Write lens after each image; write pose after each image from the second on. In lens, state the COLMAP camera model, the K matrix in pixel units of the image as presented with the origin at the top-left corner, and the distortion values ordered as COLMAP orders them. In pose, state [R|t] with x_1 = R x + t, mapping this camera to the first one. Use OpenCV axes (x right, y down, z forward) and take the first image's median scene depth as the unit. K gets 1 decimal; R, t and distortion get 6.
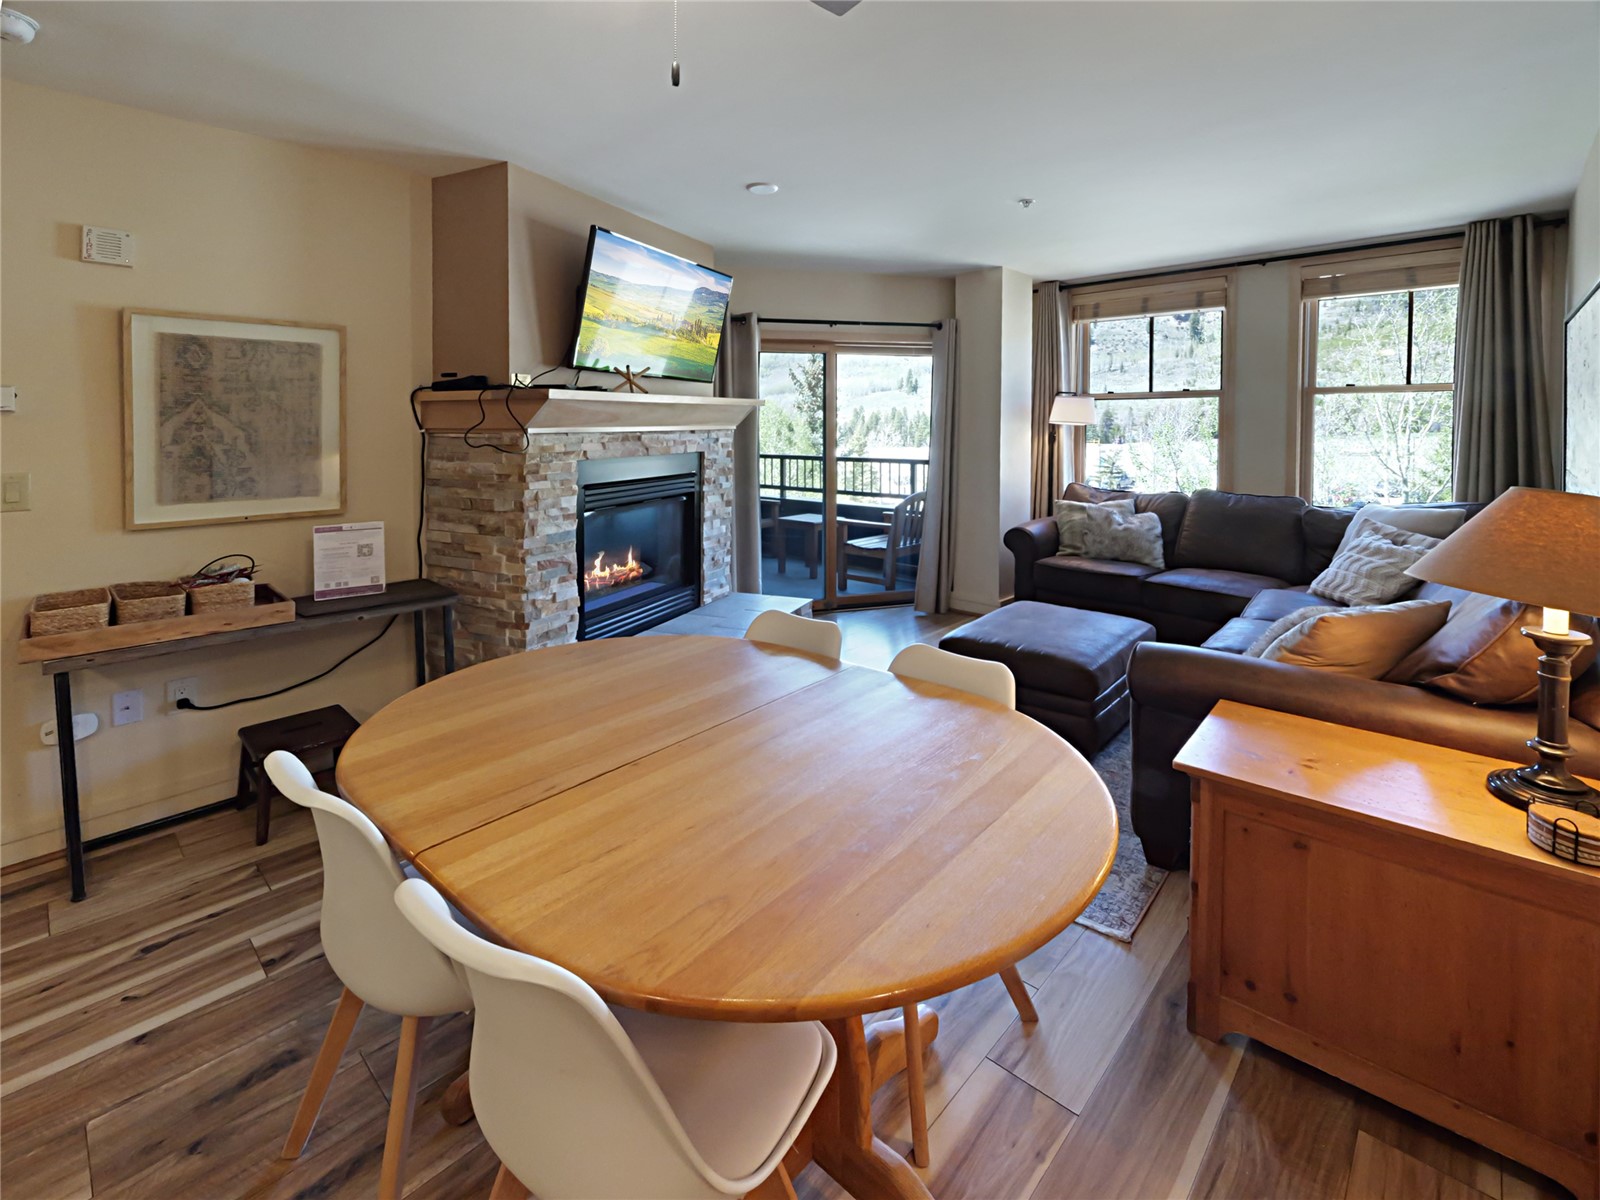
lens RADIAL K [[693.1, 0, 714.1], [0, 693.1, 435.3], [0, 0, 1]] dist [-0.001055, 0.000130]
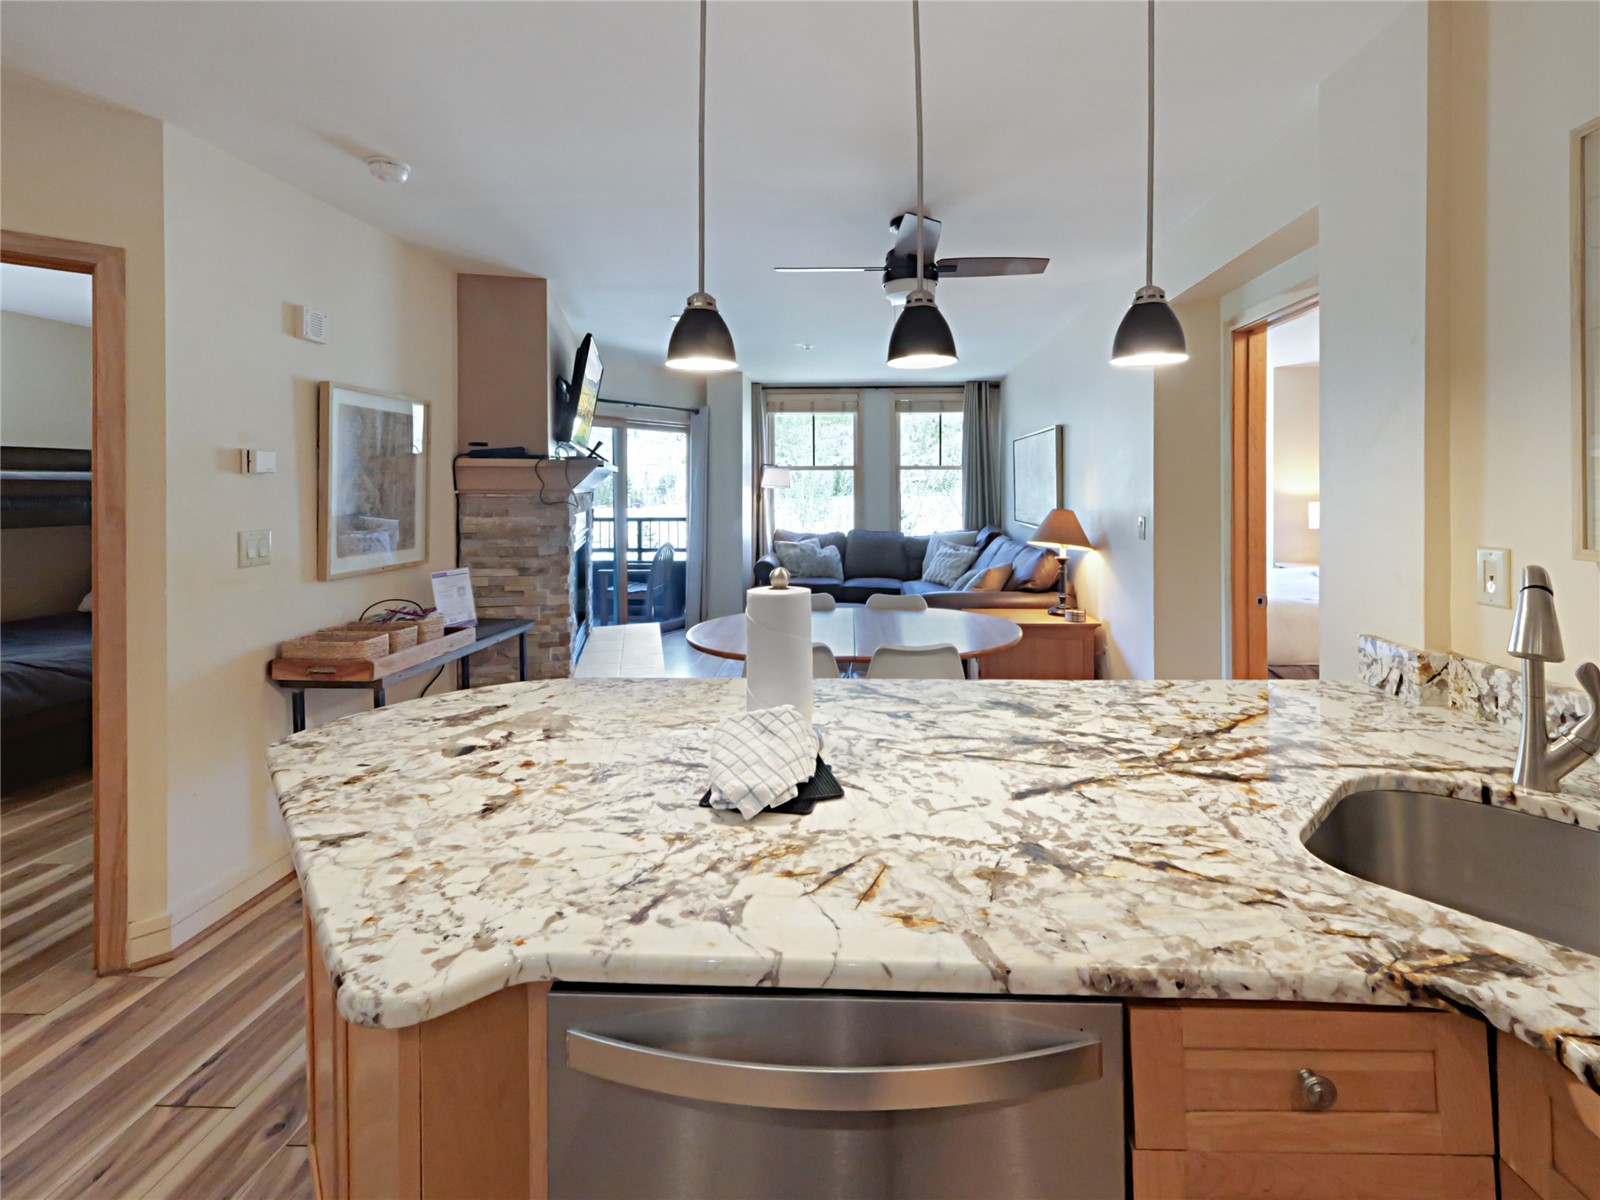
lens RADIAL K [[829.9, 0, 758.1], [0, 829.9, 482.1], [0, 0, 1]] dist [-0.000718, -0.000492]
pose [[0.752313, 0.006769, 0.658771, -0.863412], [0.008593, 0.999761, -0.020086, 0.008696], [-0.658750, 0.020772, 0.752075, -0.336338]]
